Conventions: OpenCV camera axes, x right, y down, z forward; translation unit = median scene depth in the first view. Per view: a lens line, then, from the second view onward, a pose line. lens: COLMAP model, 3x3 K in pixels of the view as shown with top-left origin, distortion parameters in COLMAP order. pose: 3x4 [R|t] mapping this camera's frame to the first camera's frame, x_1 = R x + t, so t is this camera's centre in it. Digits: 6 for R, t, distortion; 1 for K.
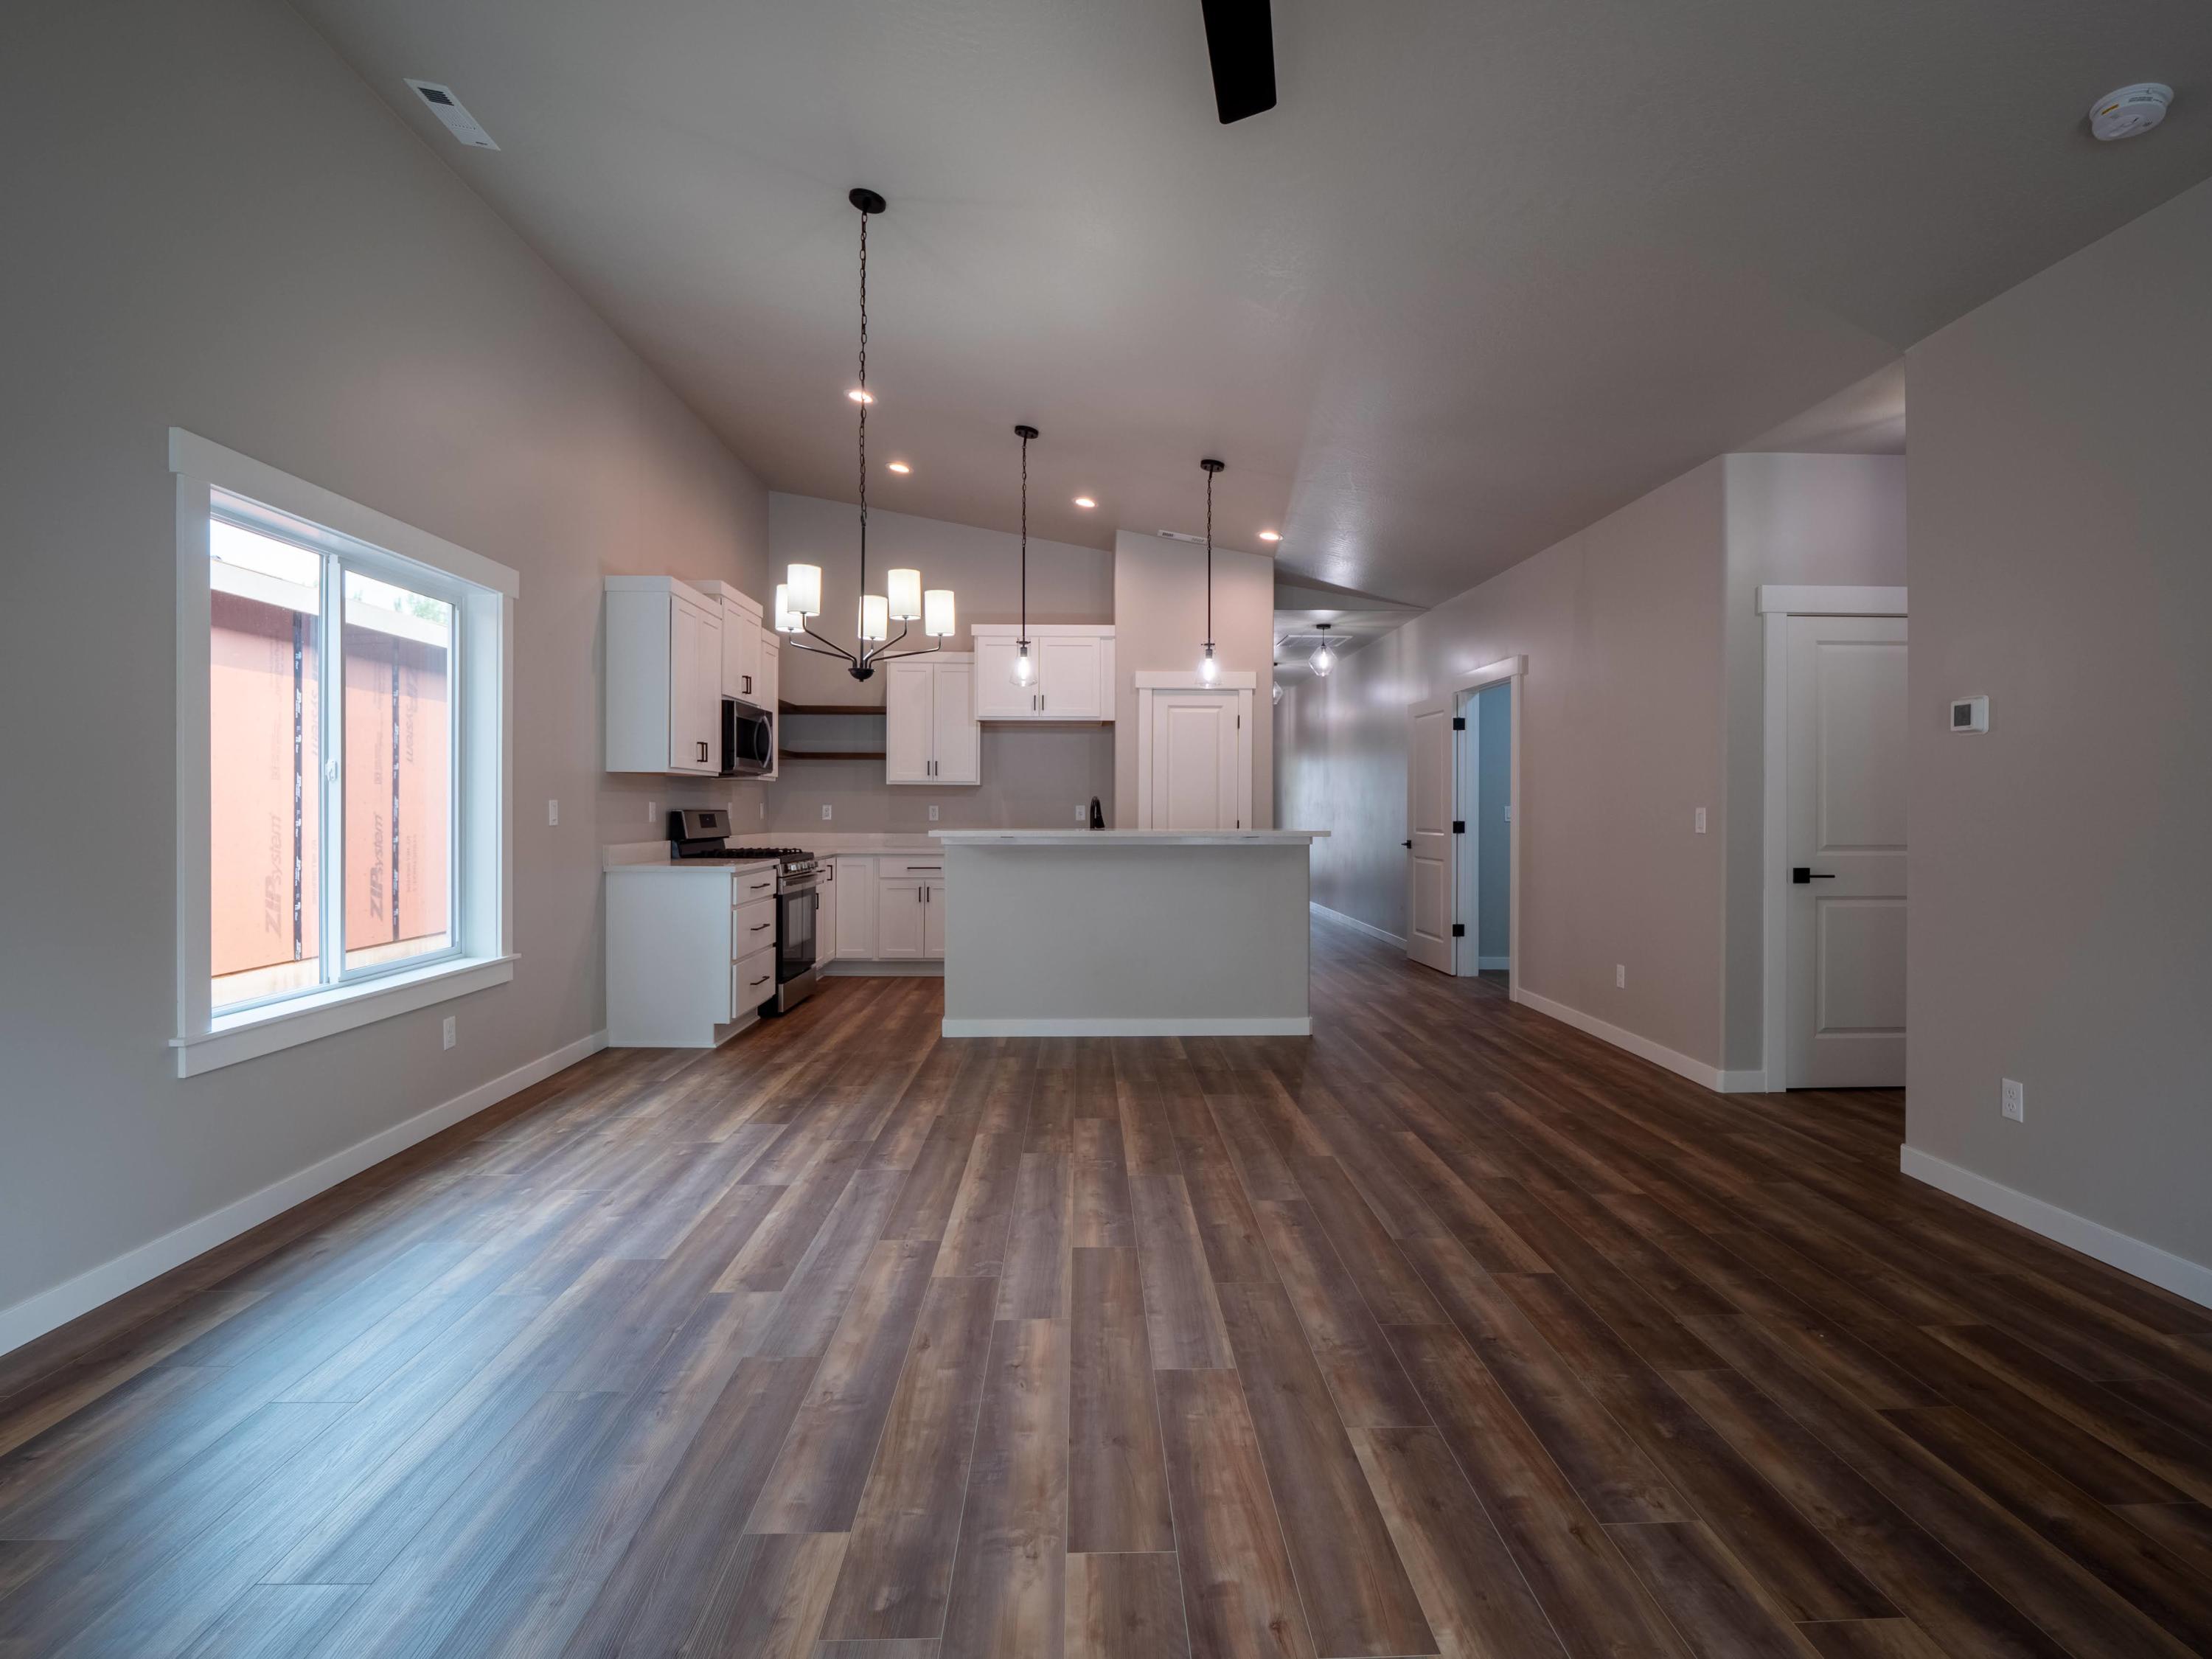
lens RADIAL K [[1084.8, 0, 1114.2], [0, 1084.8, 806.1], [0, 0, 1]] dist [-0.007712, -0.002550]
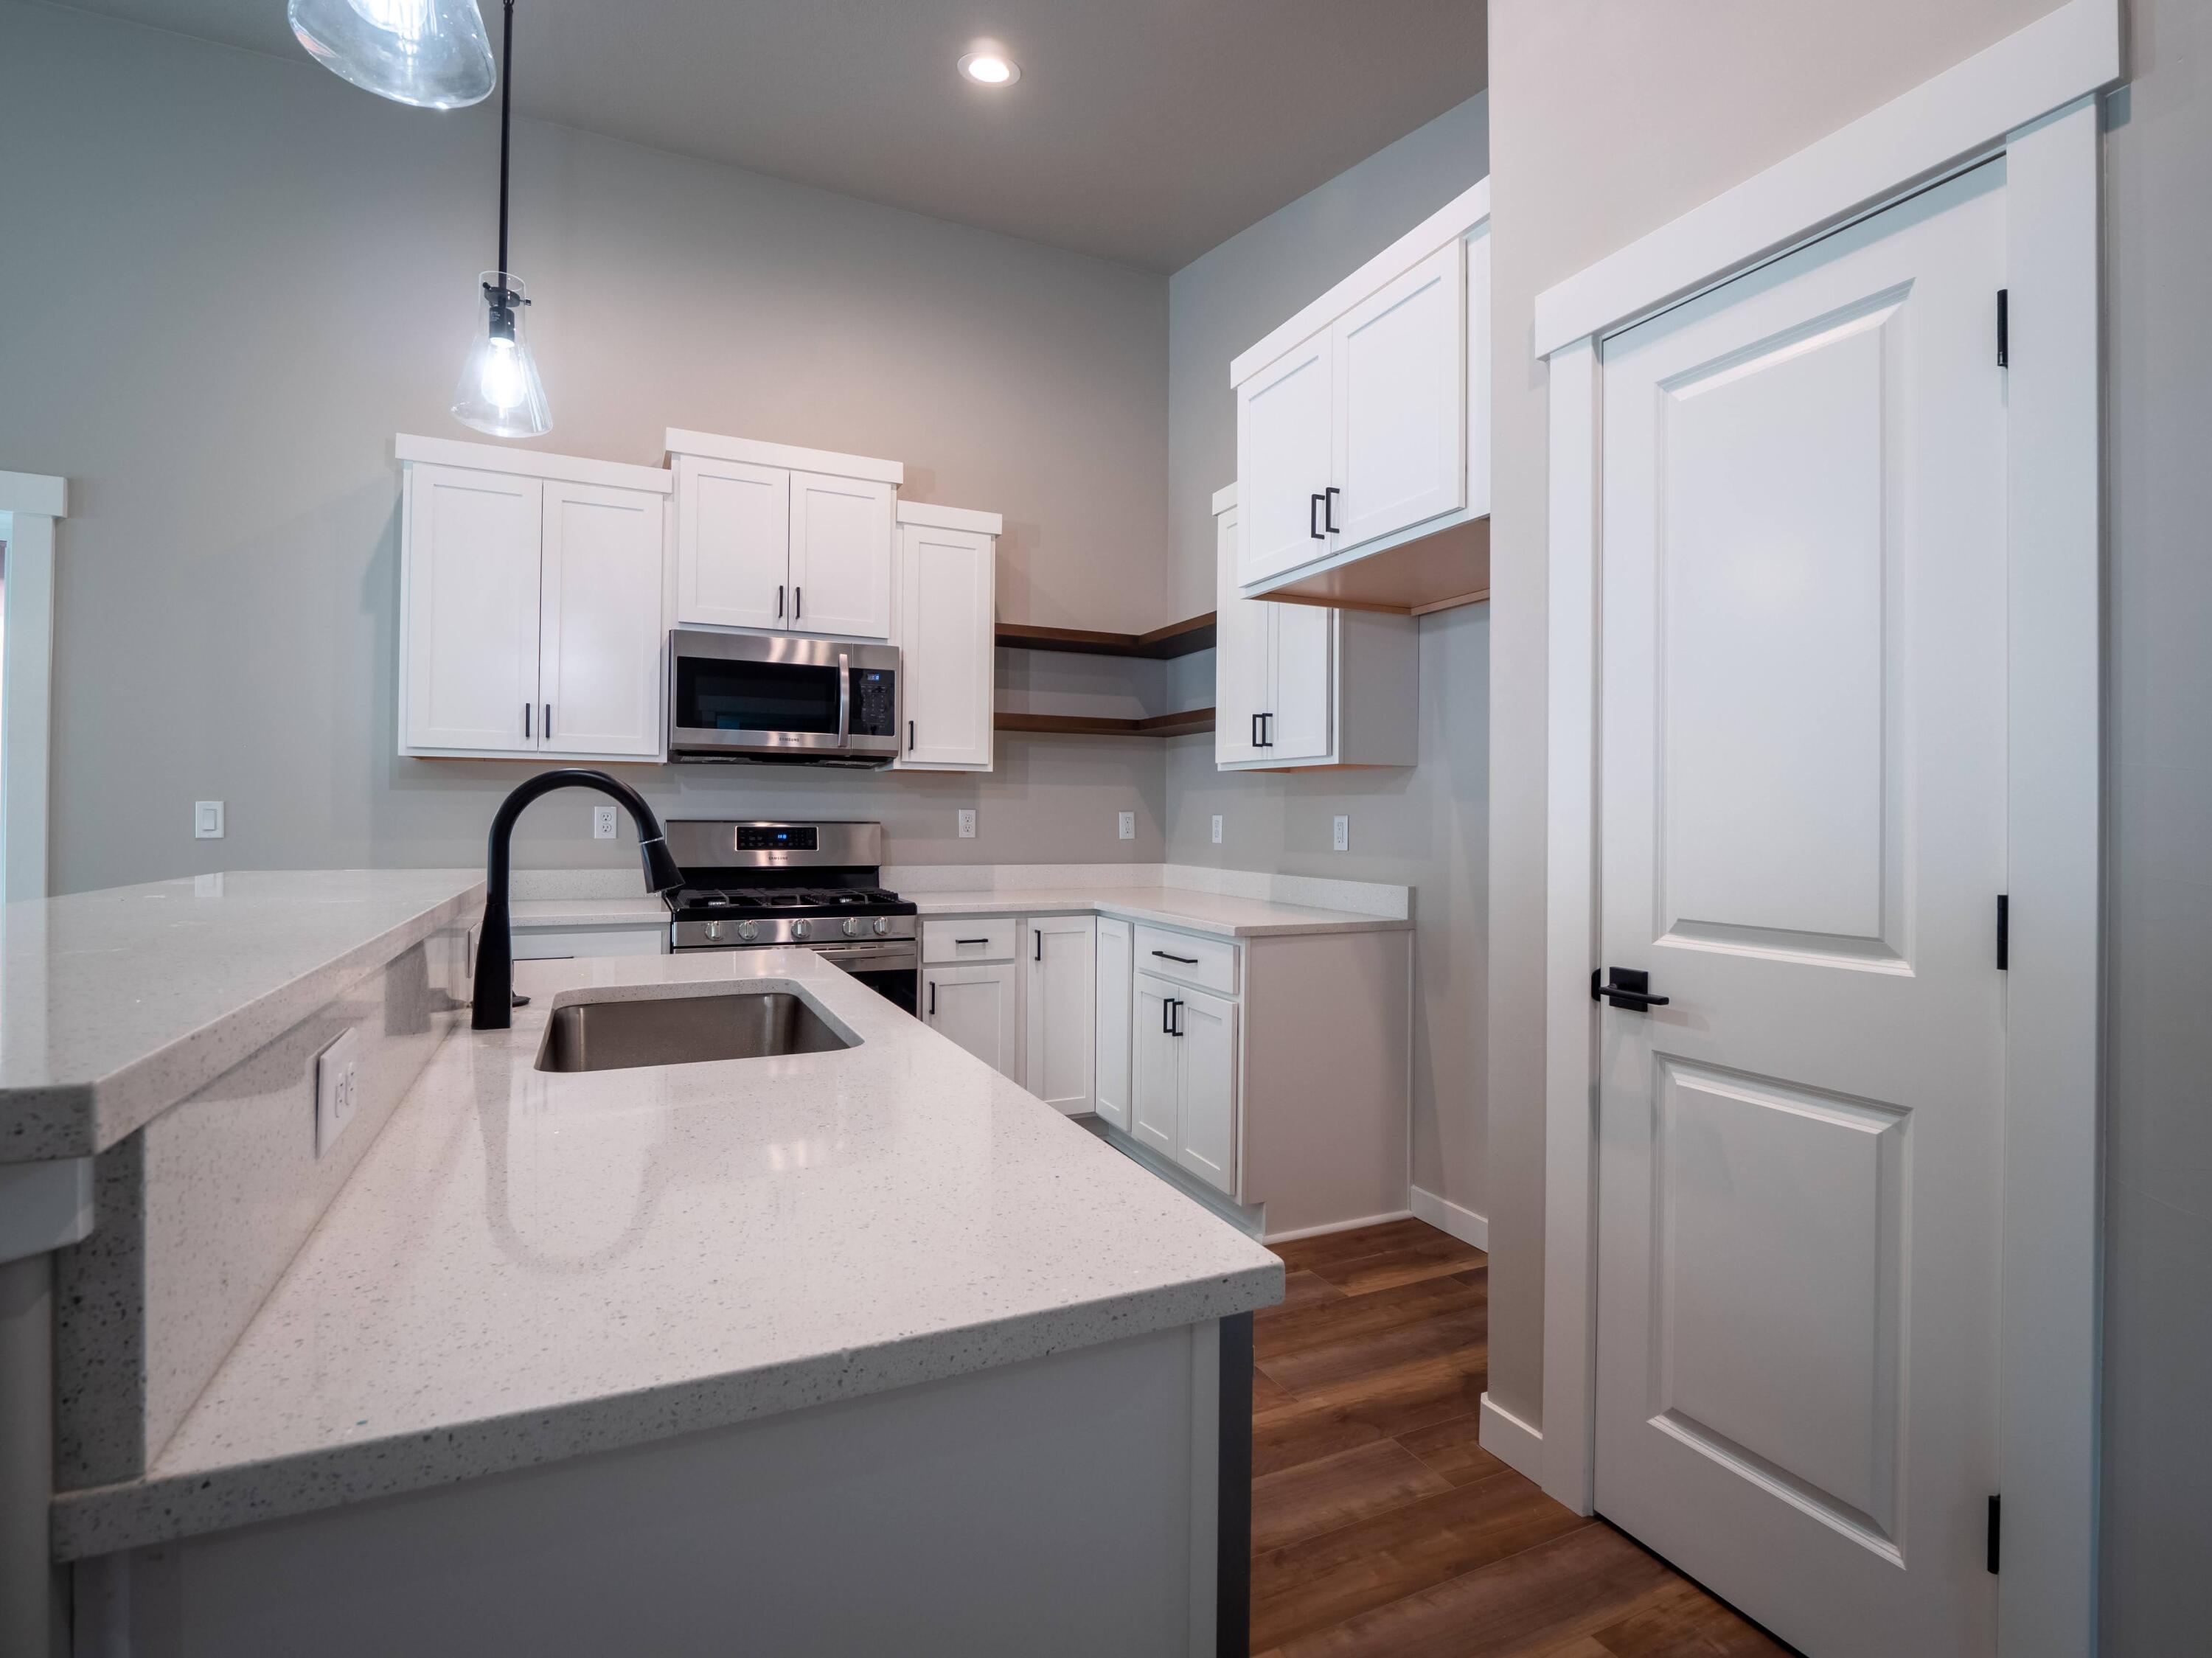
lens RADIAL K [[1084.7, 0, 1104.8], [0, 1084.7, 812.7], [0, 0, 1]] dist [-0.007712, -0.002550]
pose [[0.391364, -0.004556, -0.920225, 0.403789], [-0.005024, 0.999962, -0.007088, 0.003561], [0.920222, 0.007397, 0.391326, 1.492810]]
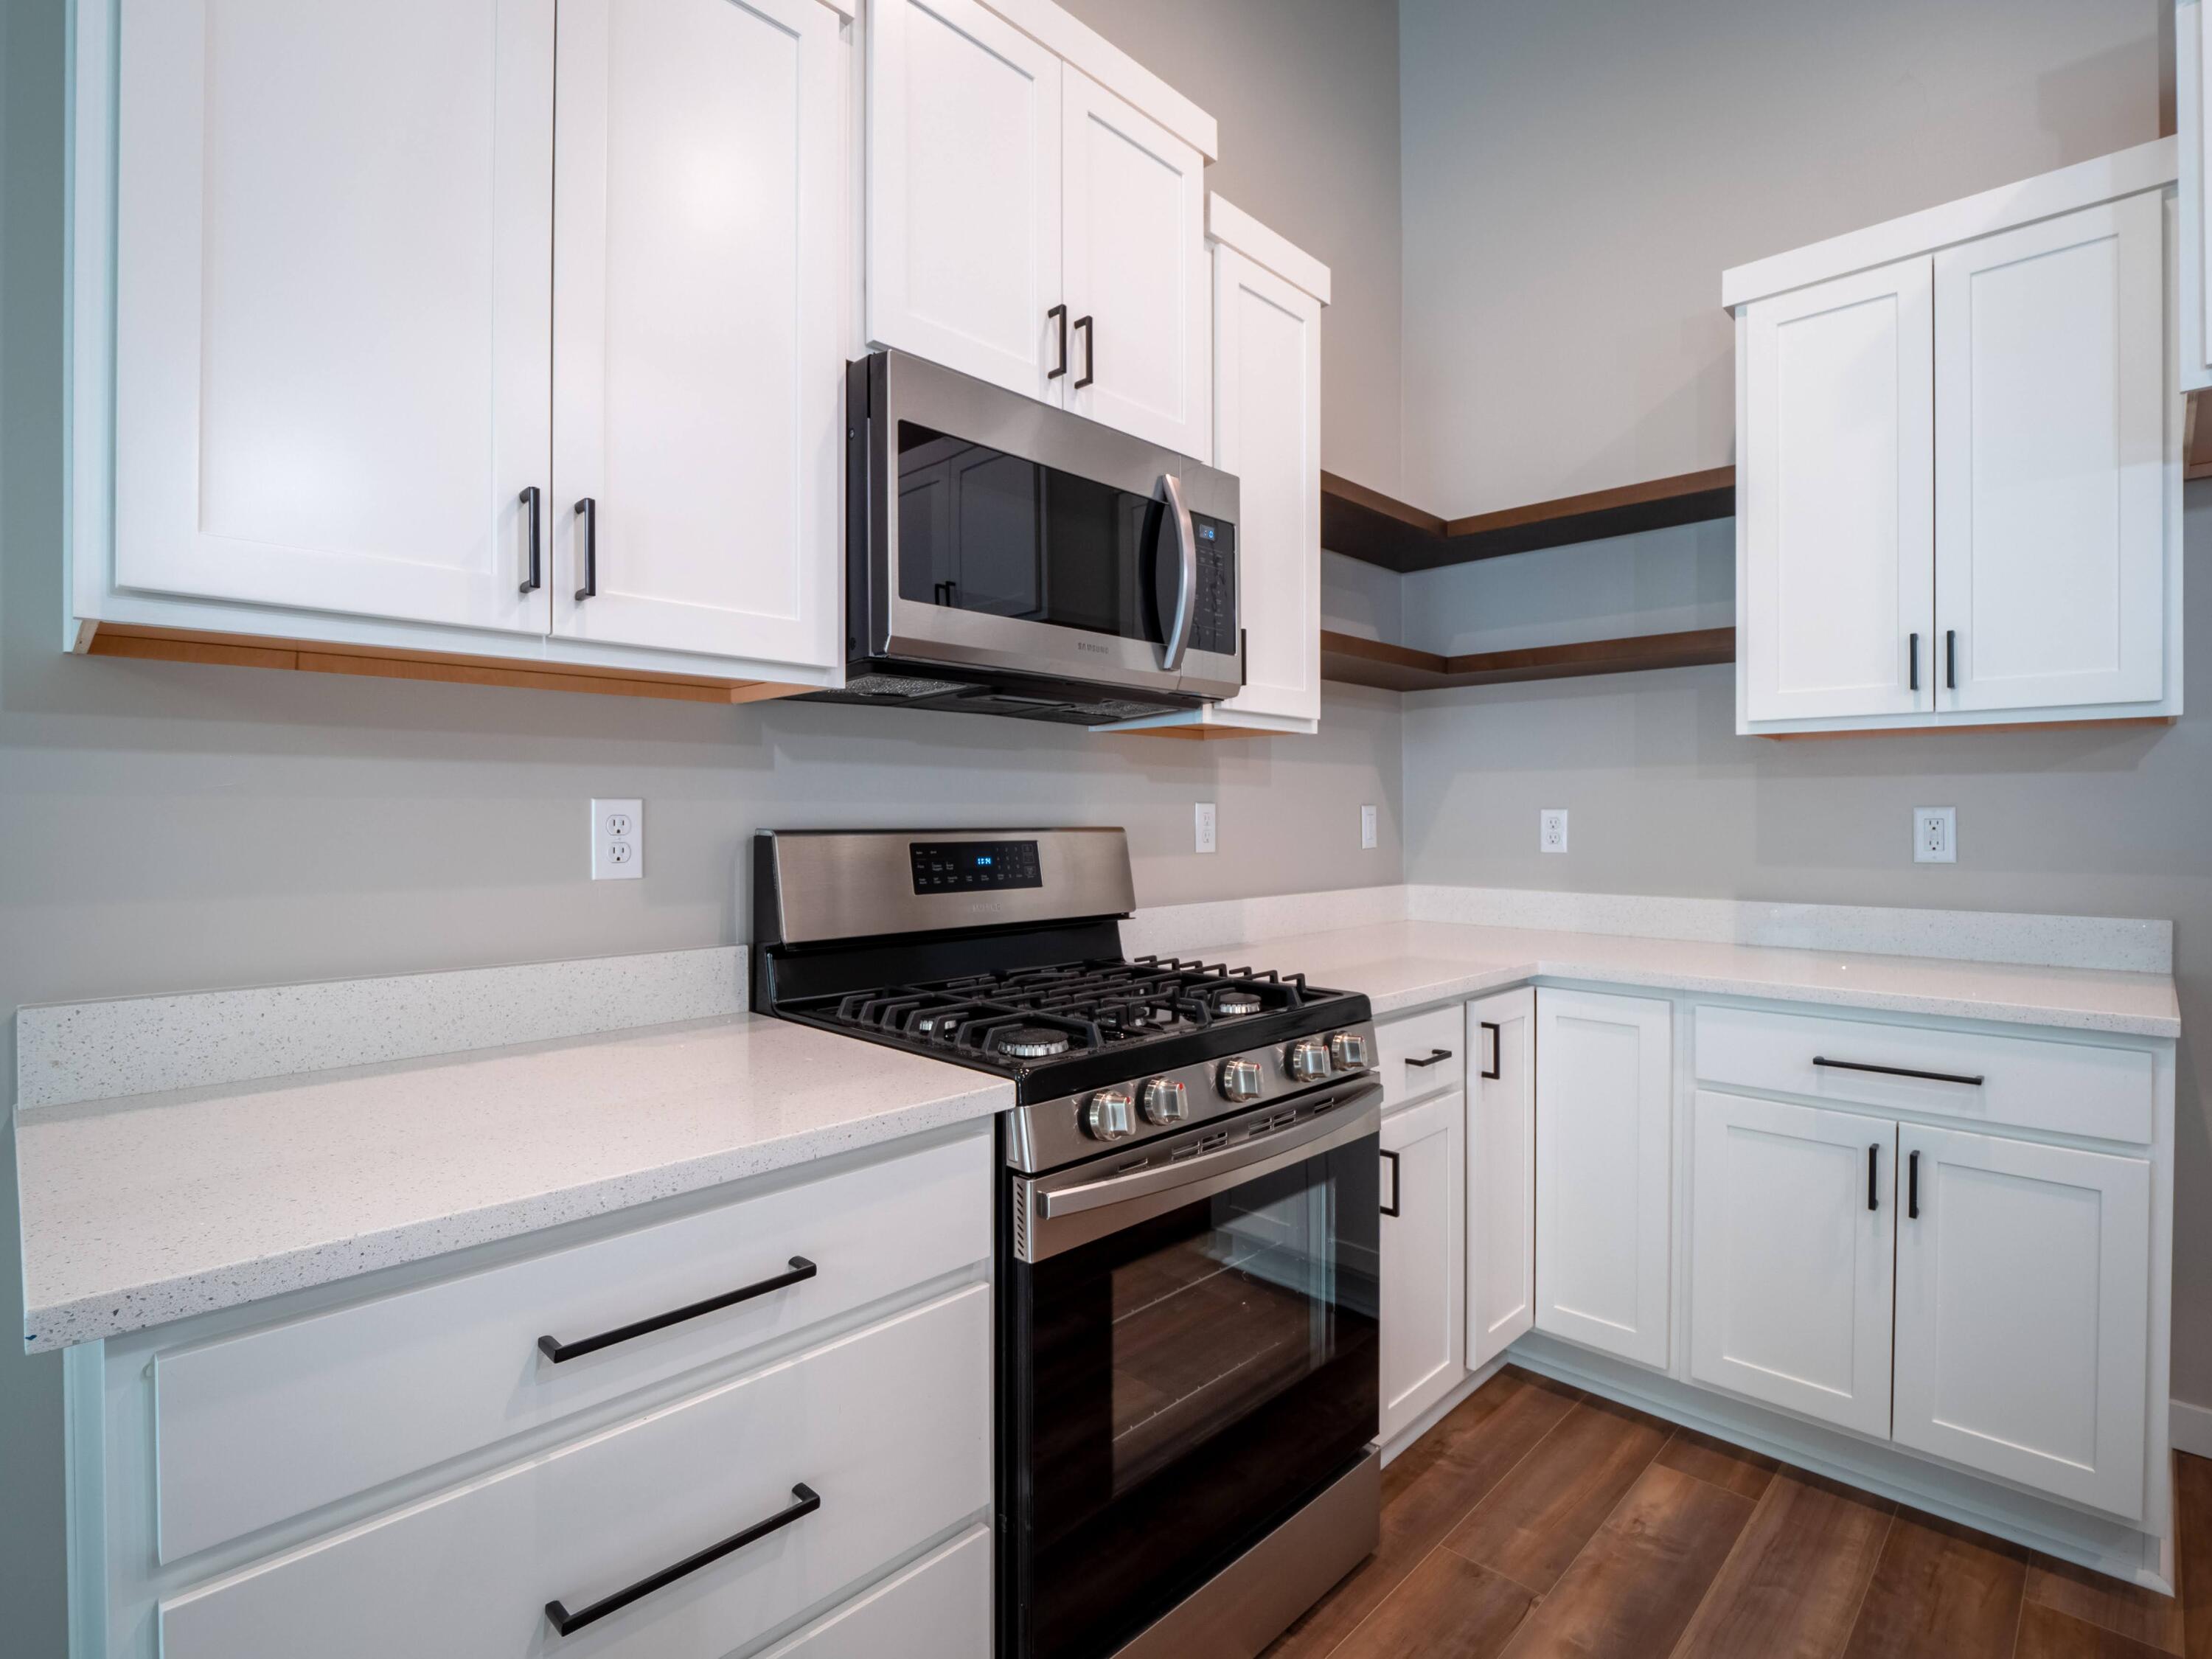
lens RADIAL K [[1084.8, 0, 1098.5], [0, 1084.8, 826.8], [0, 0, 1]] dist [-0.007712, -0.002550]
pose [[0.694778, 0.002263, -0.719221, -0.236541], [0.006234, 0.999939, 0.009168, 0.000968], [0.719198, -0.010854, 0.694721, 1.321666]]
